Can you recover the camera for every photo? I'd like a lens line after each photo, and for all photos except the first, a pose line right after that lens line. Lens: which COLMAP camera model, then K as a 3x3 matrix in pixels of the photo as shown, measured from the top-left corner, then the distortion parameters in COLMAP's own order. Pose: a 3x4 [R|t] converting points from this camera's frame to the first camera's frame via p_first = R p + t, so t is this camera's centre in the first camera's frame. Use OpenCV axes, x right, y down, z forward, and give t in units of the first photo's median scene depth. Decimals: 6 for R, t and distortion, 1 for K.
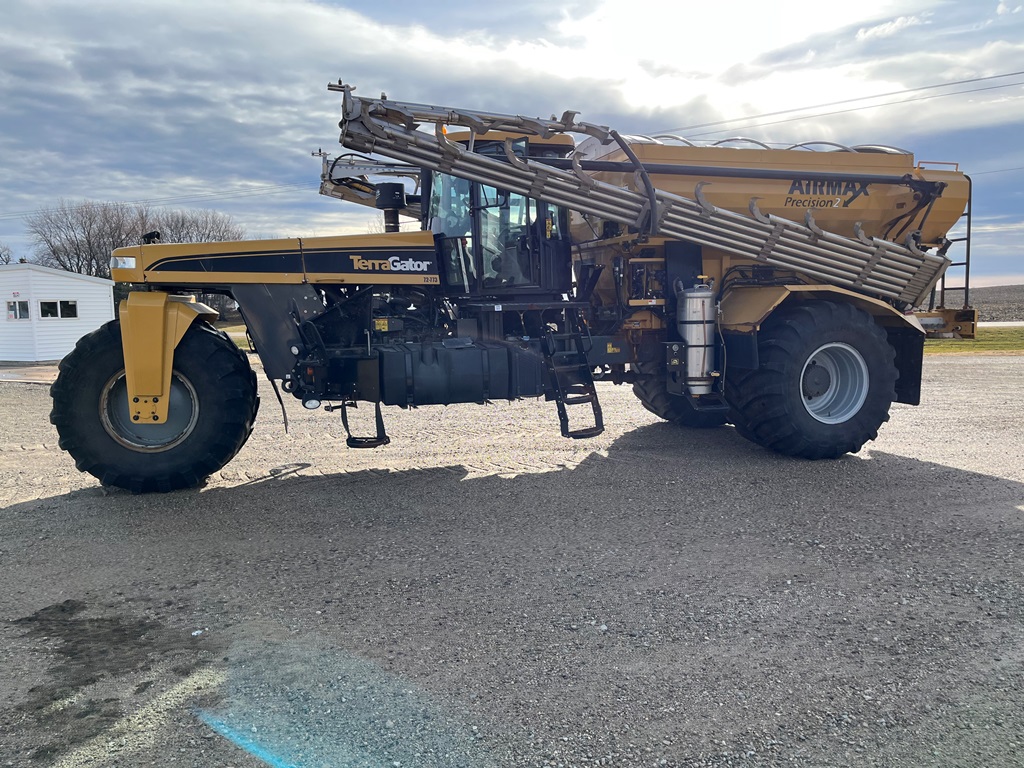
lens RADIAL K [[788.7, 0, 515.3], [0, 788.7, 382.8], [0, 0, 1]] dist [0.009046, -0.016648]
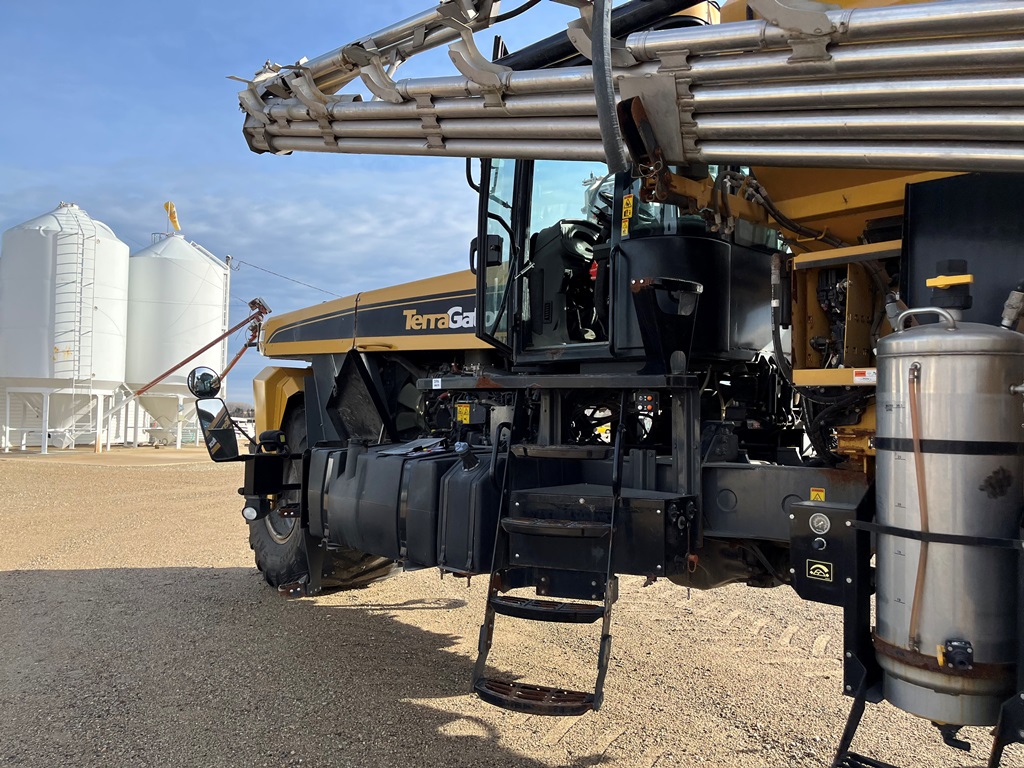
lens RADIAL K [[788.7, 0, 511.3], [0, 788.7, 380.9], [0, 0, 1]] dist [0.009046, -0.016648]
pose [[0.420255, -0.004958, -0.907392, 0.435696], [-0.116563, 0.991405, -0.059403, -0.069052], [0.899888, 0.130733, 0.416065, 0.785543]]
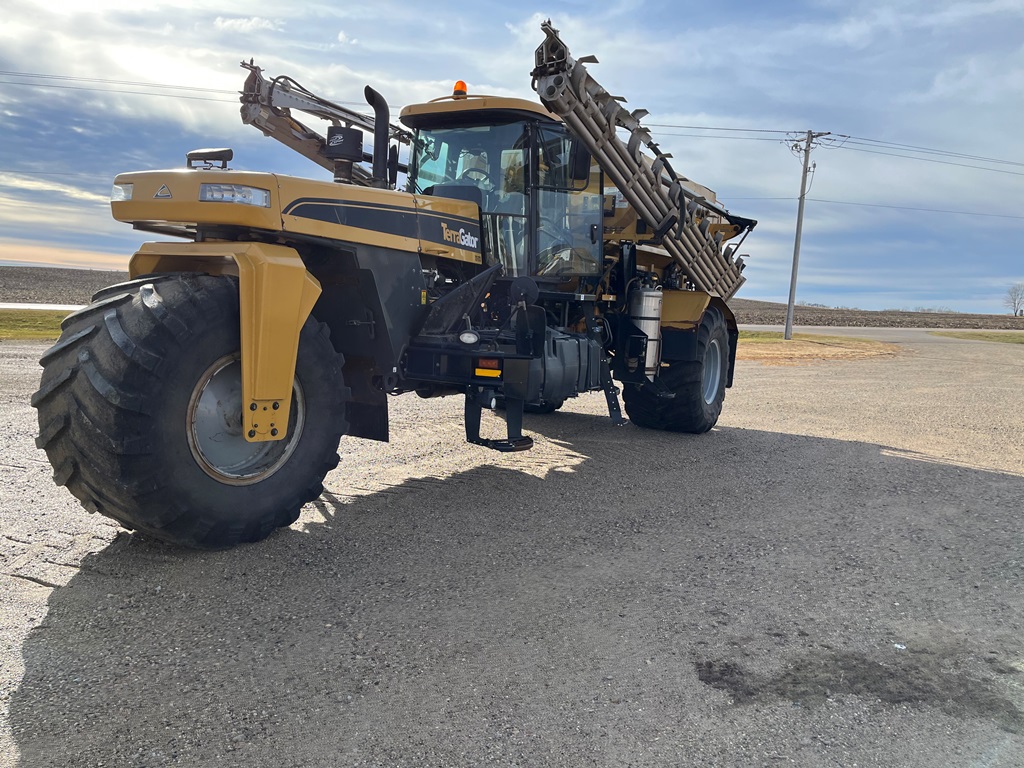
lens RADIAL K [[788.7, 0, 517.9], [0, 788.7, 390.2], [0, 0, 1]] dist [0.009046, -0.016648]
pose [[0.708730, -0.025401, 0.705022, -0.720854], [0.005576, 0.999522, 0.030406, -0.010002], [-0.705457, -0.017618, 0.708533, 0.343790]]
